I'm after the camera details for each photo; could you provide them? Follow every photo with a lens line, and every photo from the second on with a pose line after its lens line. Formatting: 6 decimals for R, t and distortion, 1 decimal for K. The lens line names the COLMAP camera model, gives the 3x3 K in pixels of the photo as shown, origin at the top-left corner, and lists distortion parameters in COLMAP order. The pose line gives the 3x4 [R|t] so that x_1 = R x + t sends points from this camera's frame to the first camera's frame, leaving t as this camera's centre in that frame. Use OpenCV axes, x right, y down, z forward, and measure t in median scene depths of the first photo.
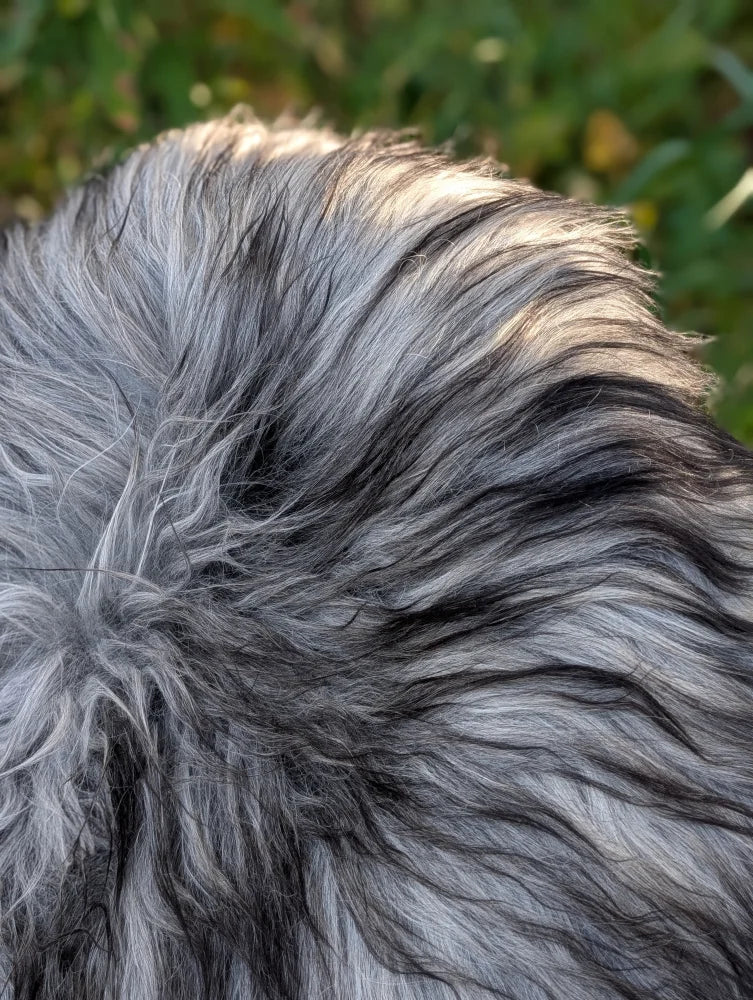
lens RADIAL K [[1451.3, 0, 370.0], [0, 1451.3, 490.7], [0, 0, 1]] dist [0.057914, 0.000000]
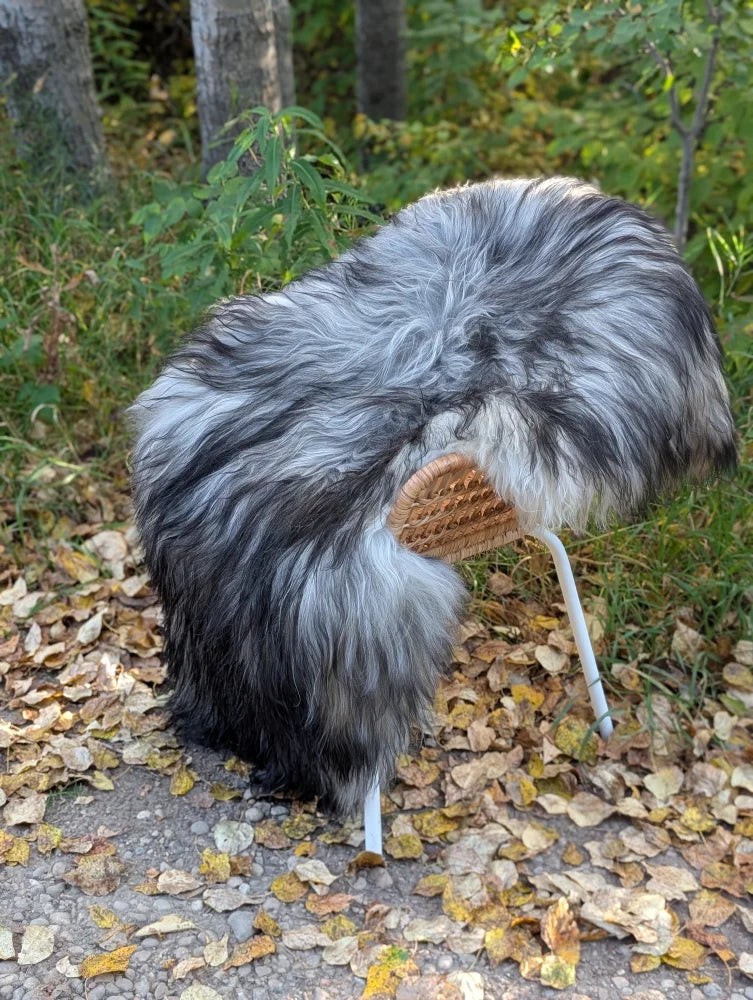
lens RADIAL K [[1451.3, 0, 360.4], [0, 1451.3, 505.6], [0, 0, 1]] dist [0.057914, 0.000000]
pose [[0.971255, -0.150093, 0.184761, -1.160830], [0.201921, 0.930524, -0.305538, 1.578423], [-0.126066, 0.334062, 0.934082, -1.980332]]
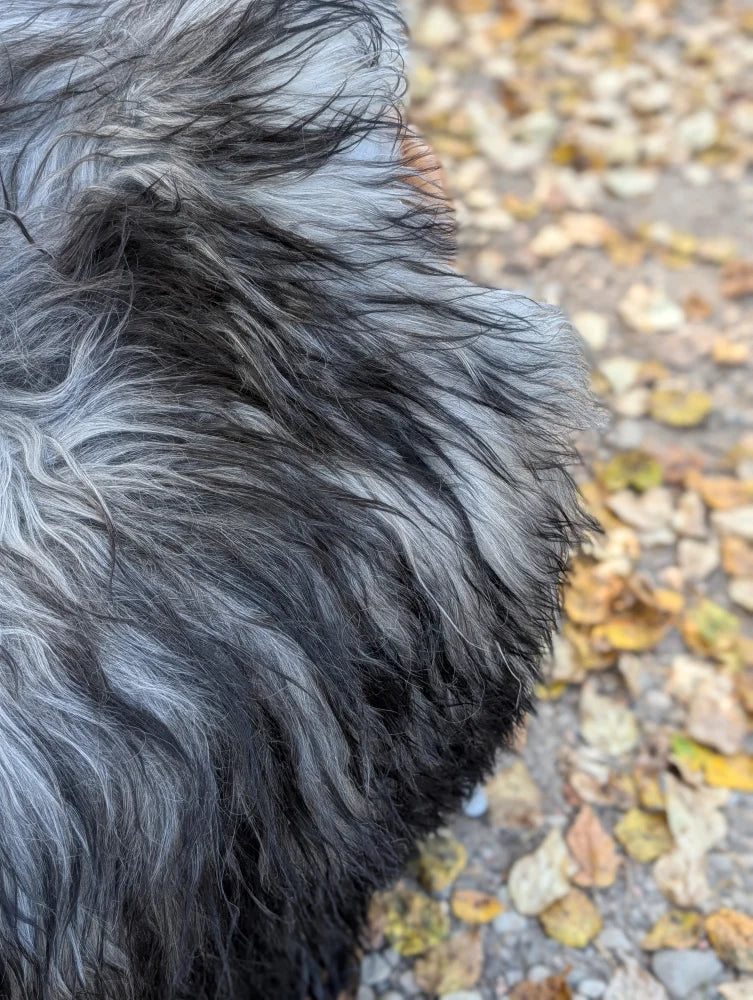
lens RADIAL K [[1451.3, 0, 399.0], [0, 1451.3, 507.5], [0, 0, 1]] dist [0.057914, 0.000000]
pose [[-0.357933, -0.686605, 0.632817, -1.596897], [0.668796, 0.284427, 0.686886, -0.274591], [-0.651610, 0.669085, 0.357393, 0.515662]]
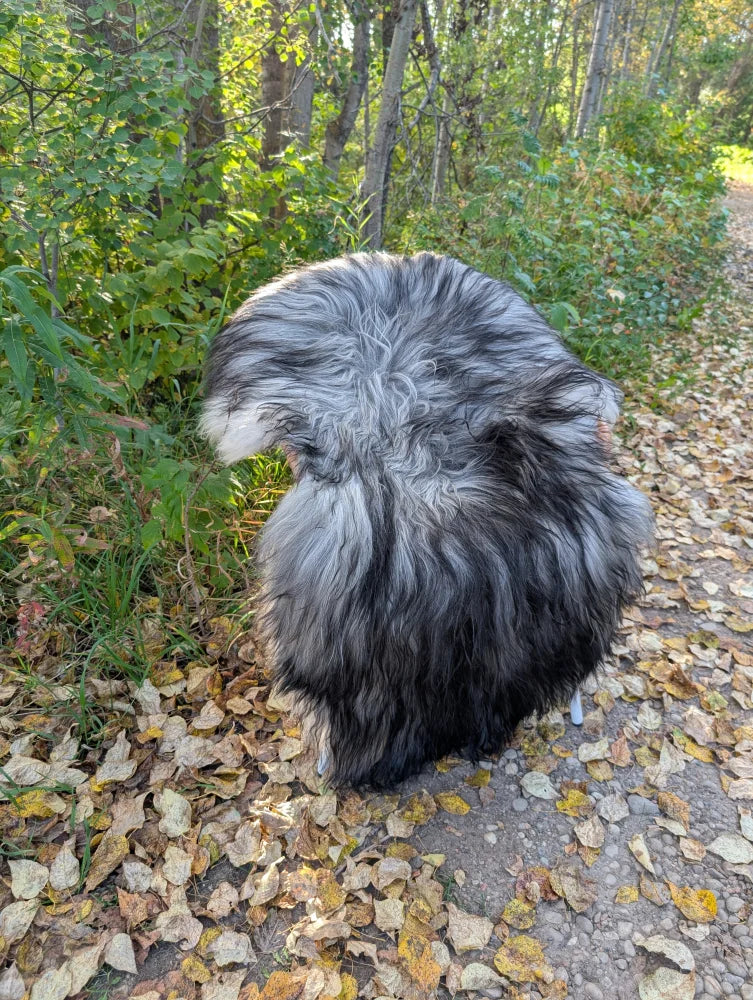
lens RADIAL K [[729.5, 0, 387.6], [0, 729.5, 504.2], [0, 0, 1]] dist [-0.002439, 0.012530]
pose [[0.136949, -0.489896, 0.860957, -2.426143], [0.714781, 0.650609, 0.256507, -0.203371], [-0.685808, 0.580267, 0.439269, 0.418261]]
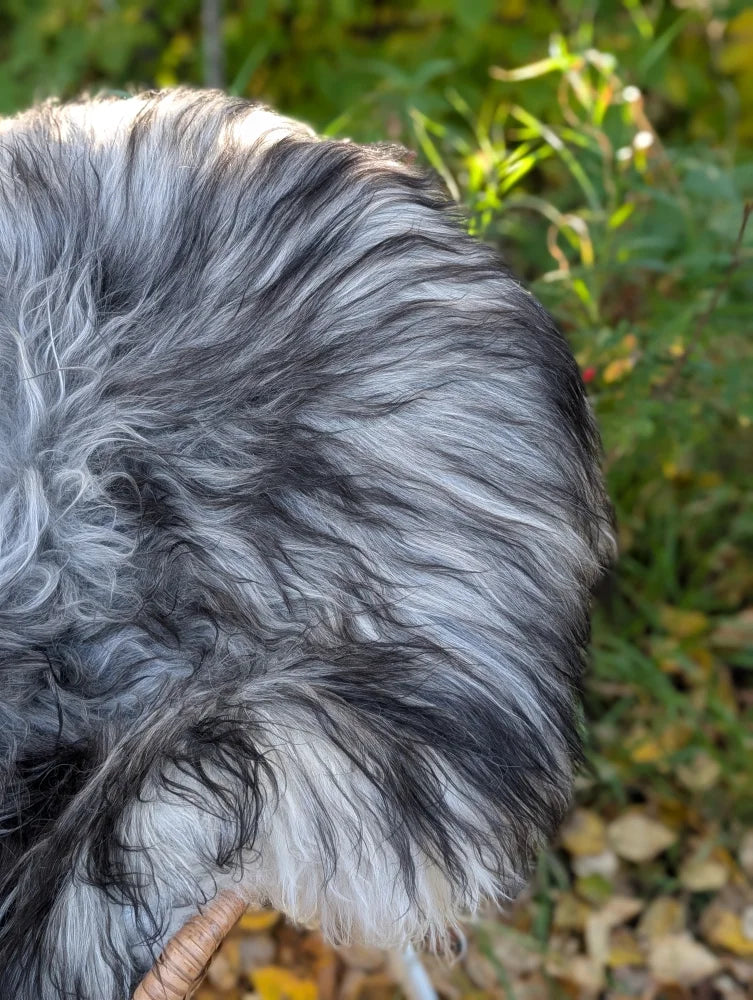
lens RADIAL K [[1451.3, 0, 389.4], [0, 1451.3, 467.4], [0, 0, 1]] dist [0.057914, 0.000000]
pose [[0.774822, -0.394788, 0.493755, -0.754546], [0.467159, 0.883778, -0.026450, 0.367122], [-0.425927, 0.251156, 0.869199, -0.458219]]
